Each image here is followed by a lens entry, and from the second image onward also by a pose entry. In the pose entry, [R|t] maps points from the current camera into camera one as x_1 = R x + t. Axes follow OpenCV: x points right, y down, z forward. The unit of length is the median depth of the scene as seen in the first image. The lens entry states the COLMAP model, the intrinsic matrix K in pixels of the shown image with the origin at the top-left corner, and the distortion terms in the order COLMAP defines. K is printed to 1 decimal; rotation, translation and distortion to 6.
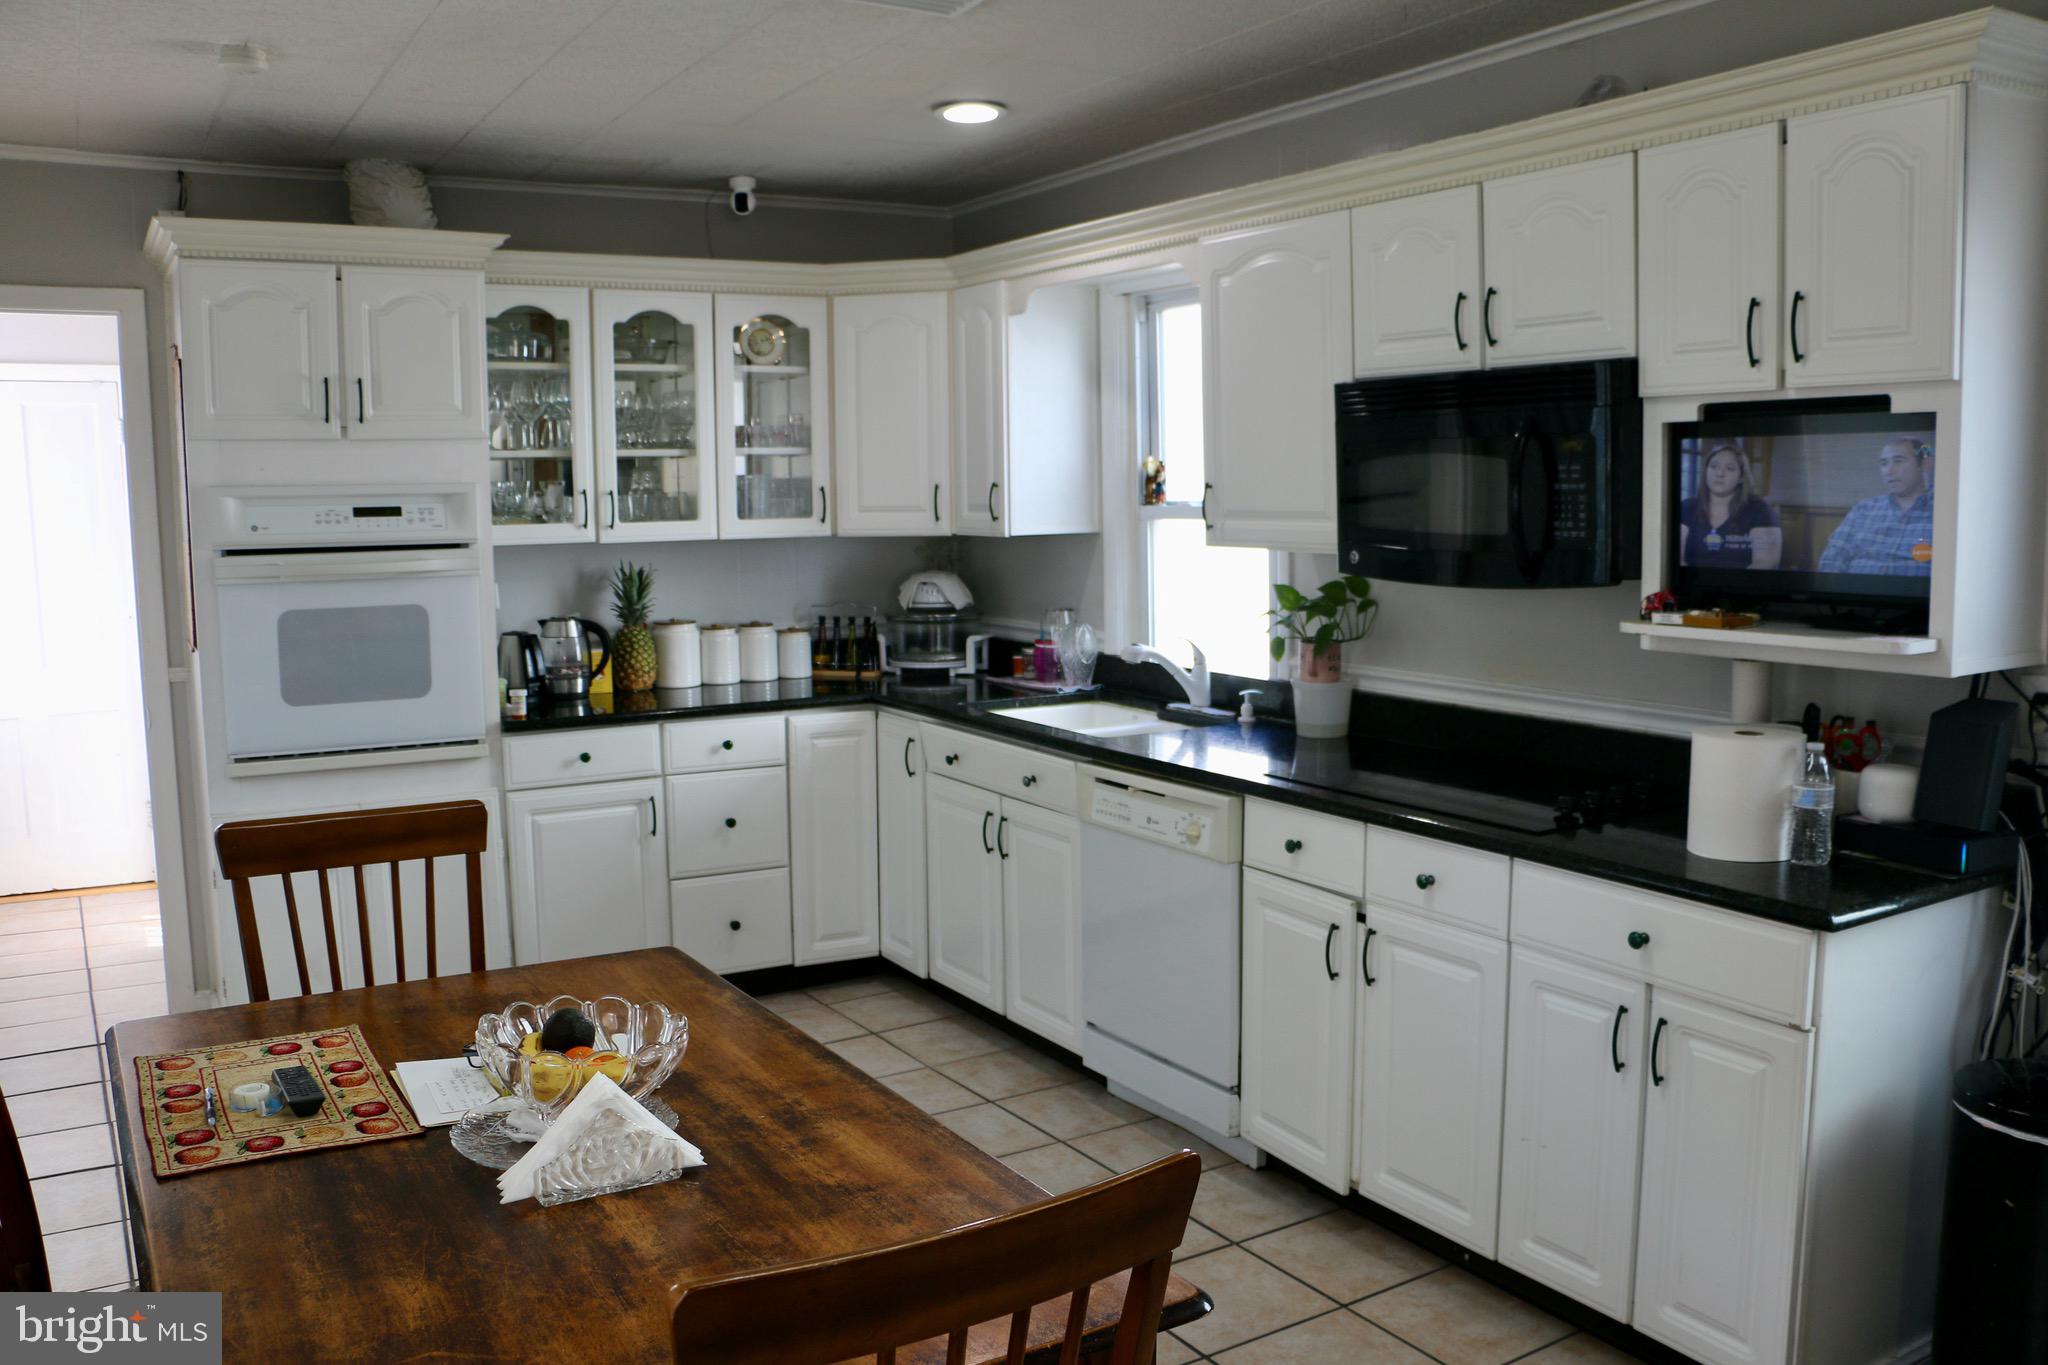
lens RADIAL K [[1678.0, 0, 1024.0], [0, 1678.0, 682.5], [0, 0, 1]] dist [-0.169242, 0.148004]
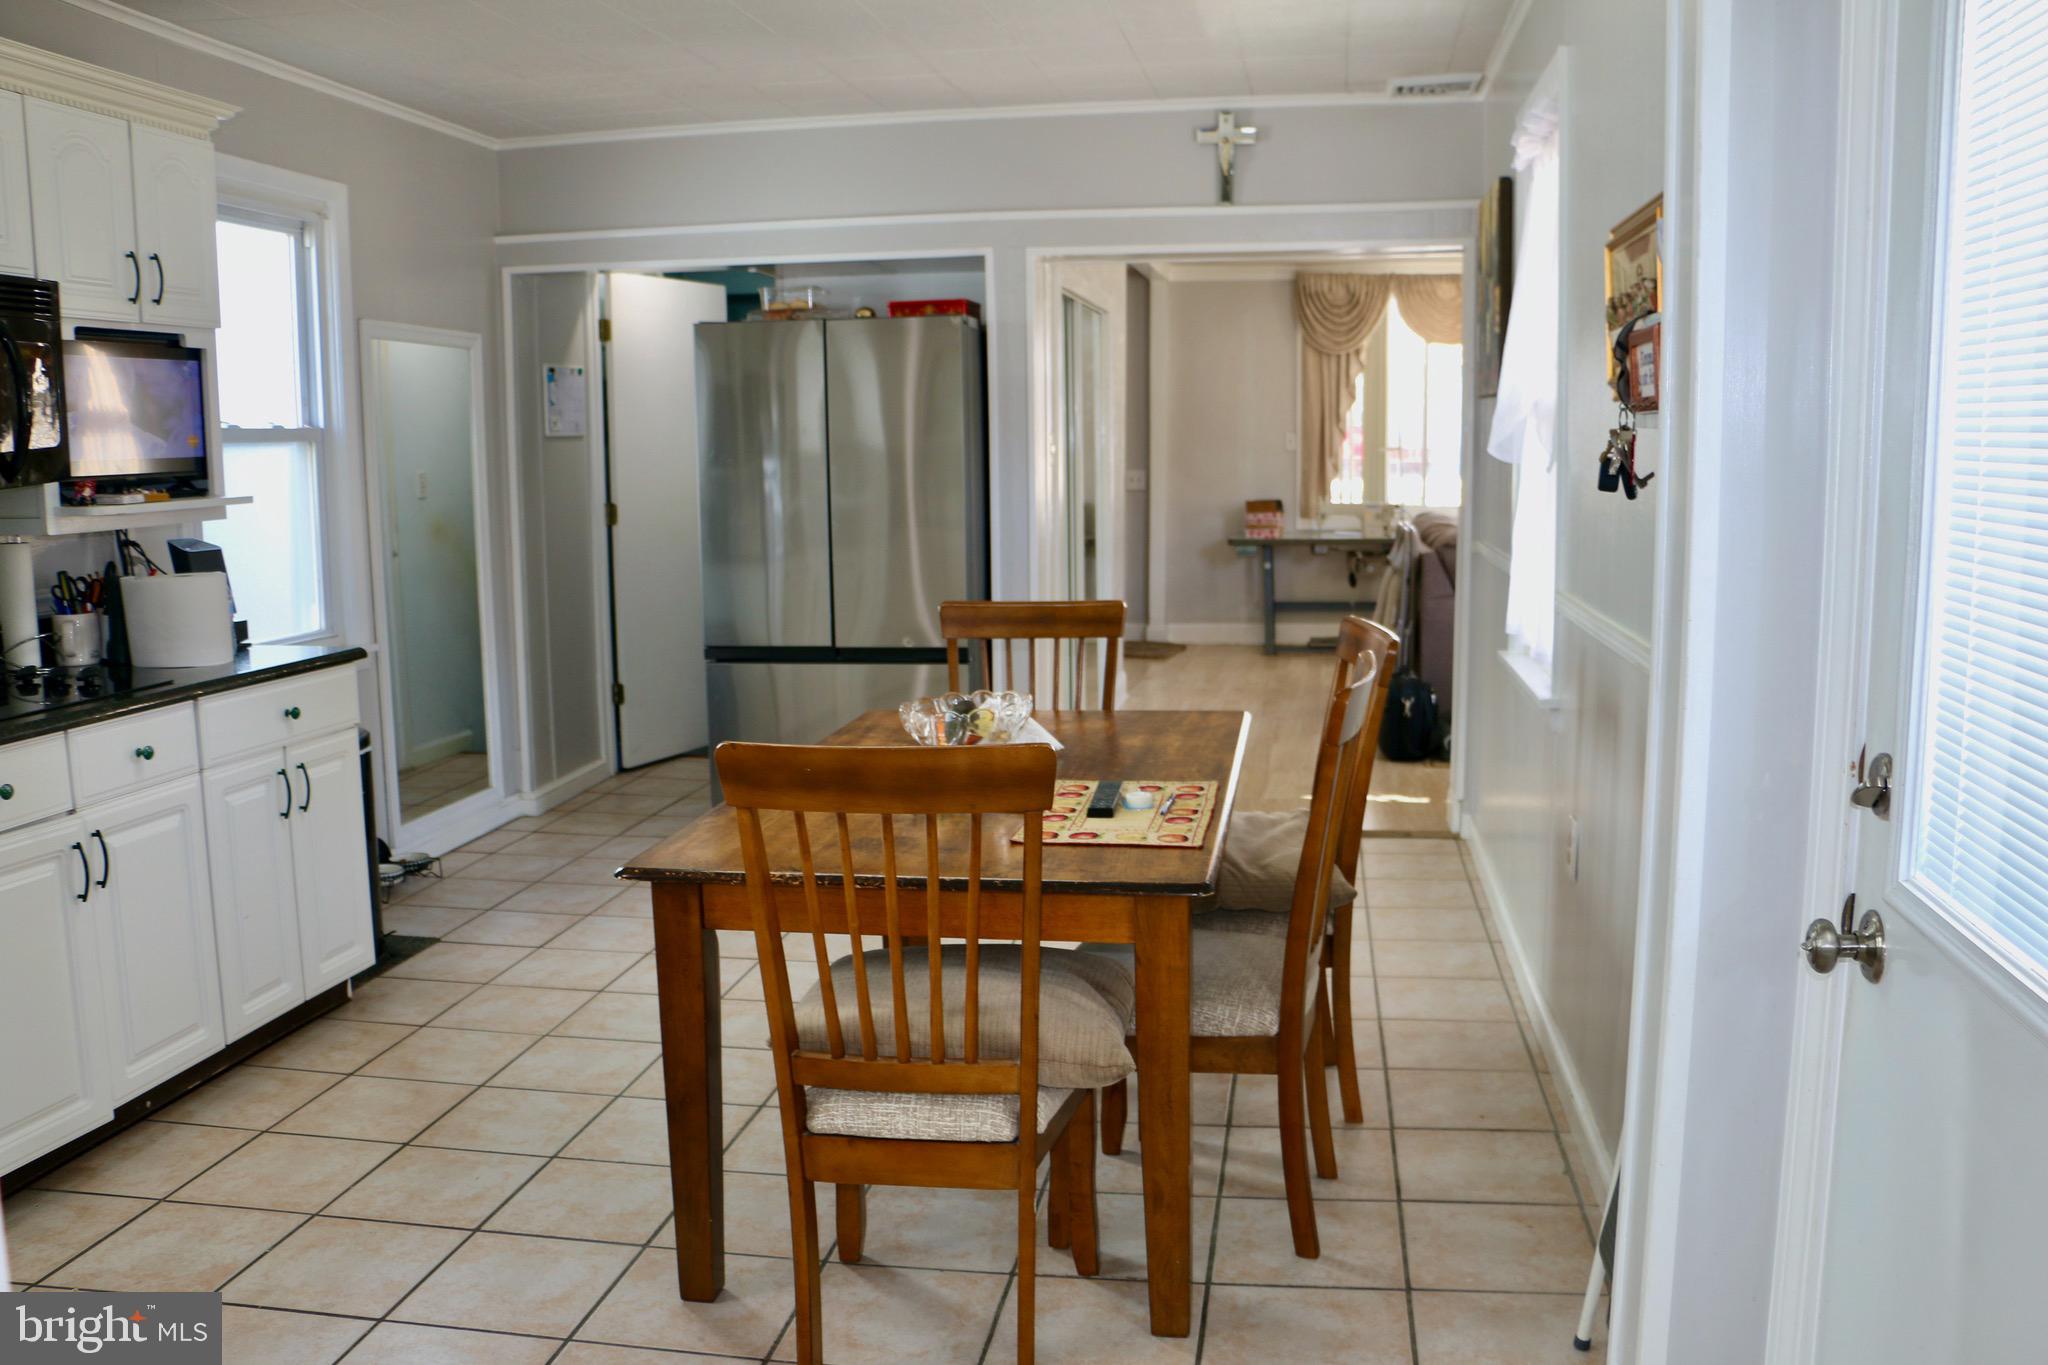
lens RADIAL K [[1678.0, 0, 1024.0], [0, 1678.0, 682.5], [0, 0, 1]] dist [-0.169242, 0.148004]
pose [[-0.756542, -0.073853, 0.649762, -0.900941], [0.092747, 0.971441, 0.218404, -0.104637], [-0.647335, 0.225496, -0.728086, 1.437310]]
